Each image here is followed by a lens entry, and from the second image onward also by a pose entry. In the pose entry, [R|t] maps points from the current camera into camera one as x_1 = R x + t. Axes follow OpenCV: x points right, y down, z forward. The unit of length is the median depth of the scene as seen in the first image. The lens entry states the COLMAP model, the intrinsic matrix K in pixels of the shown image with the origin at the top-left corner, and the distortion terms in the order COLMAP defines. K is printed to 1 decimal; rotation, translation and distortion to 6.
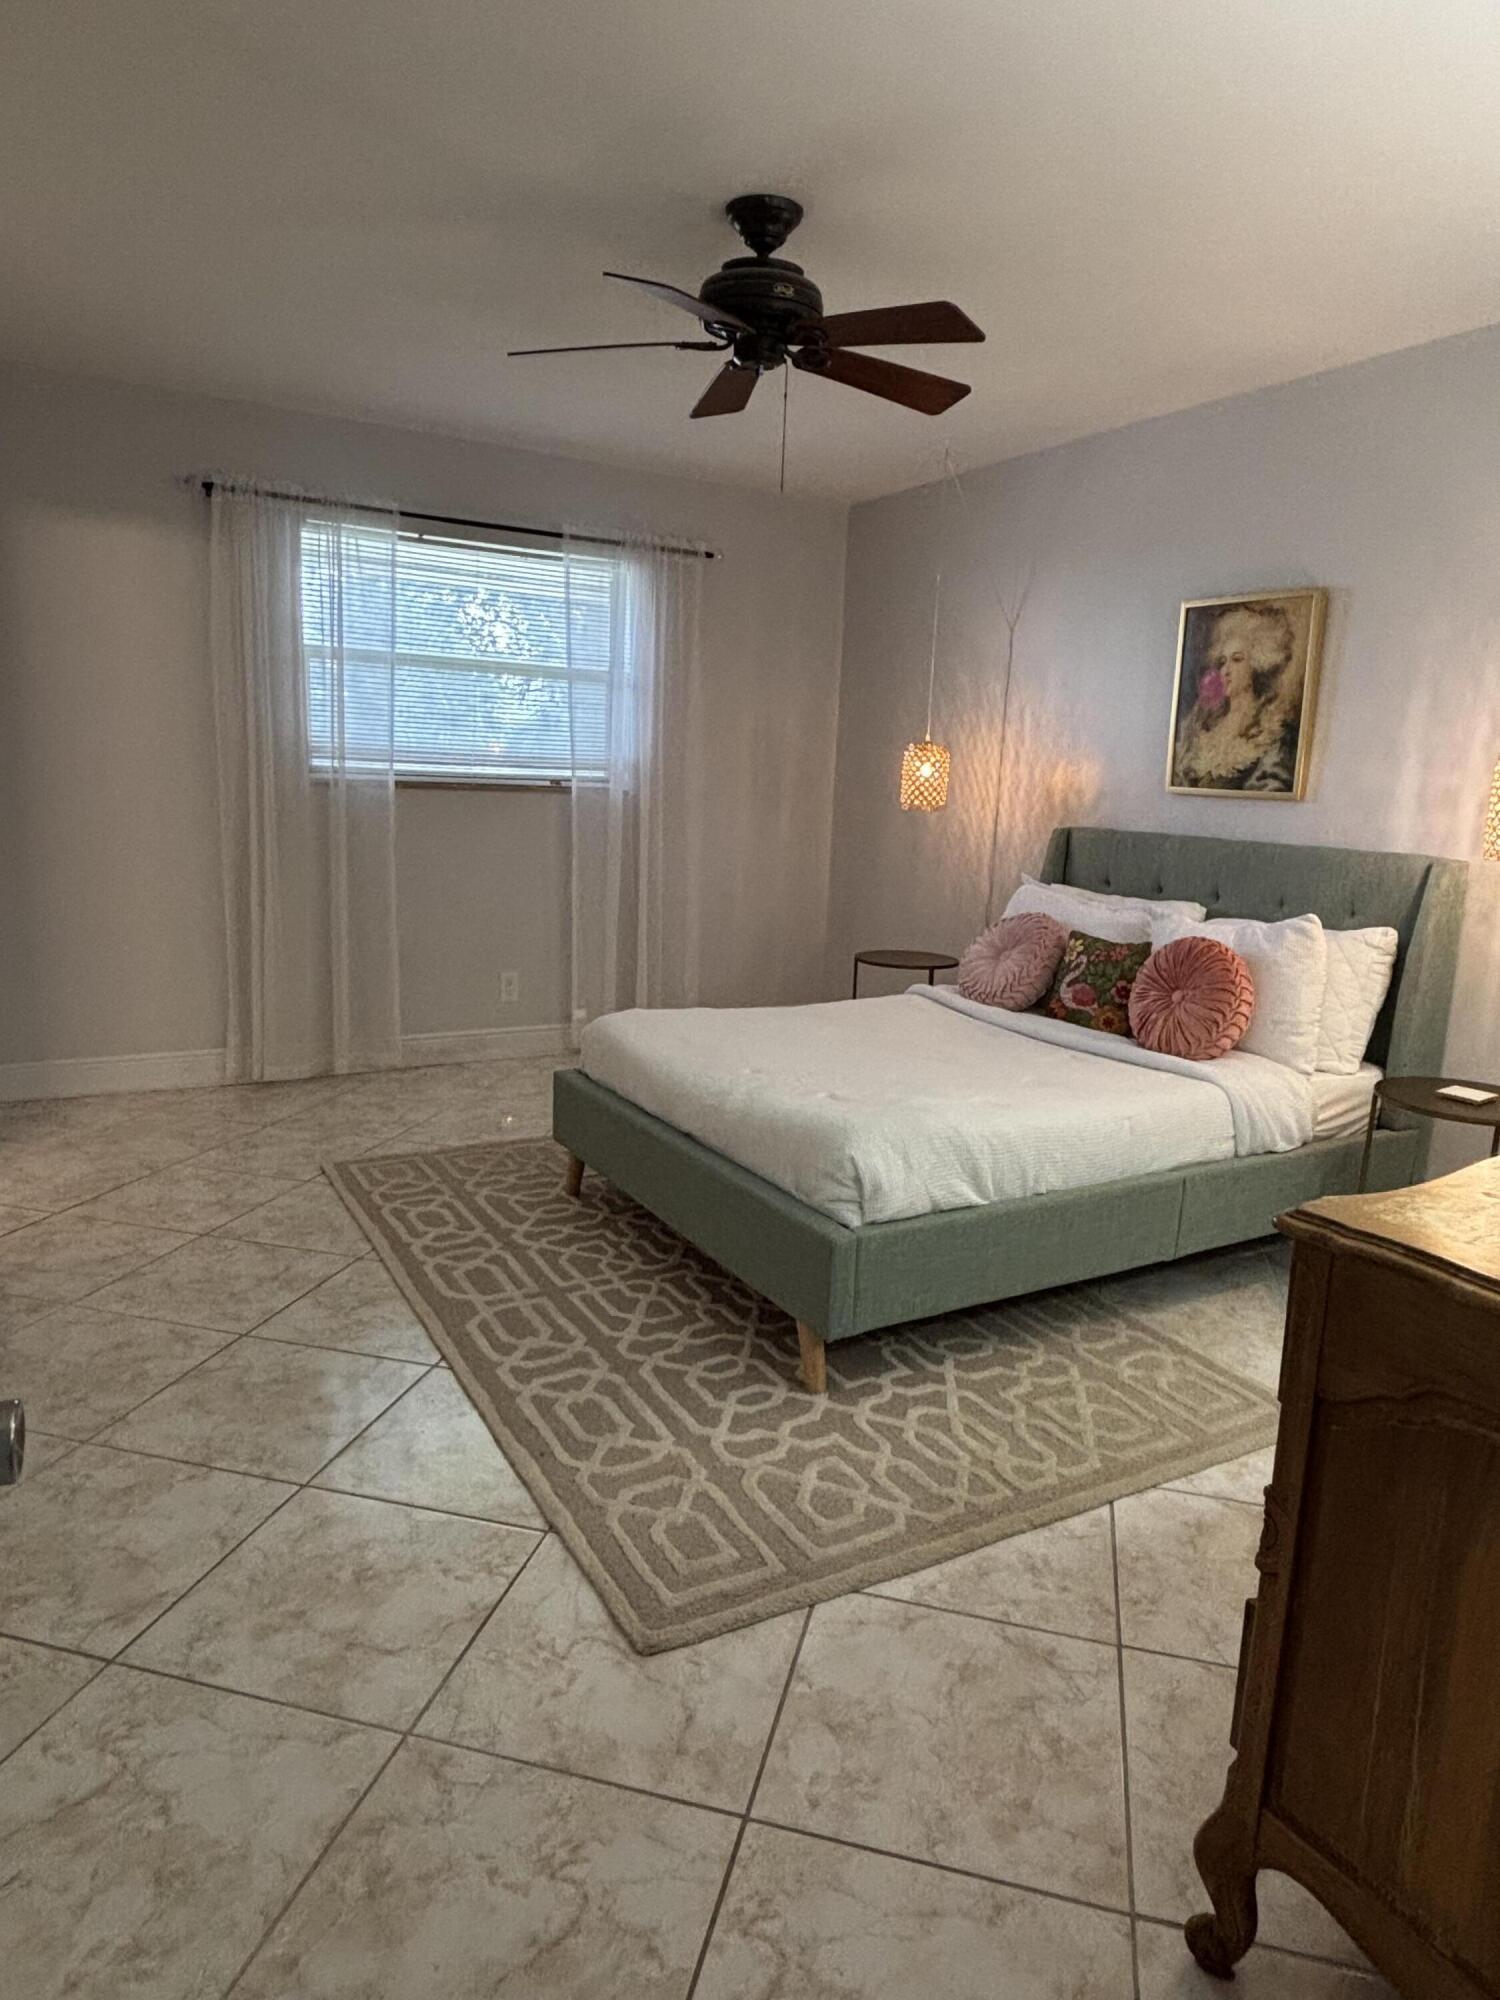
lens RADIAL K [[1250.3, 0, 757.8], [0, 1250.3, 993.4], [0, 0, 1]] dist [0.020479, -0.002327]
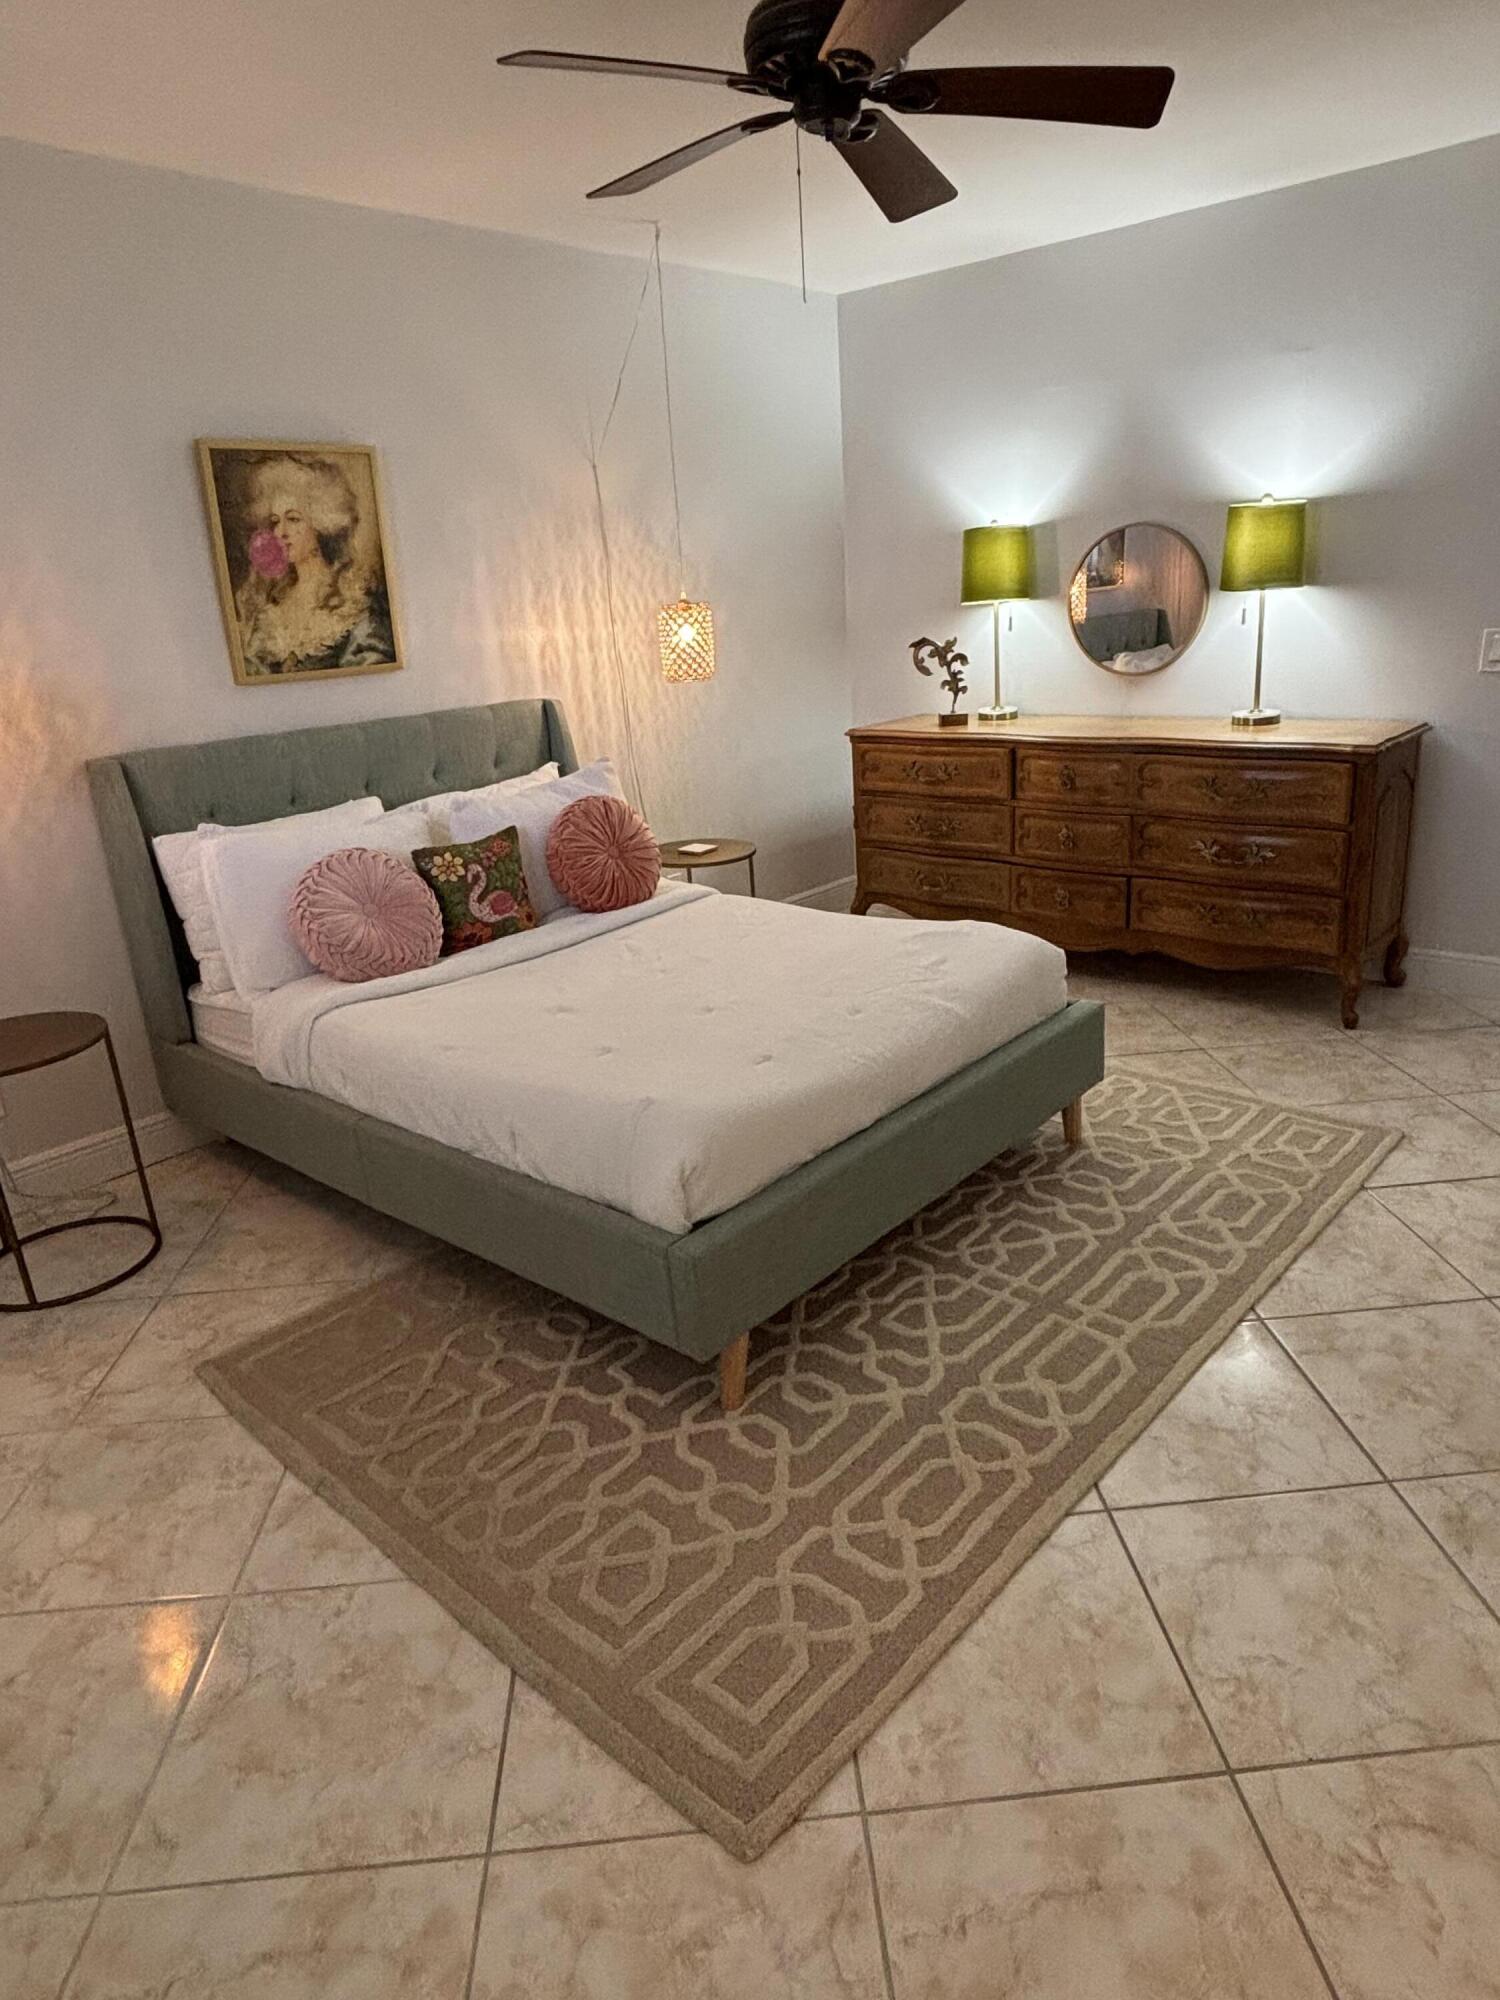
lens RADIAL K [[1250.3, 0, 757.8], [0, 1250.3, 993.4], [0, 0, 1]] dist [0.020479, -0.002327]
pose [[-0.318474, -0.321246, 0.891838, -0.623913], [0.218702, 0.890543, 0.398877, -0.258090], [-0.922358, 0.322078, -0.213357, 1.026769]]
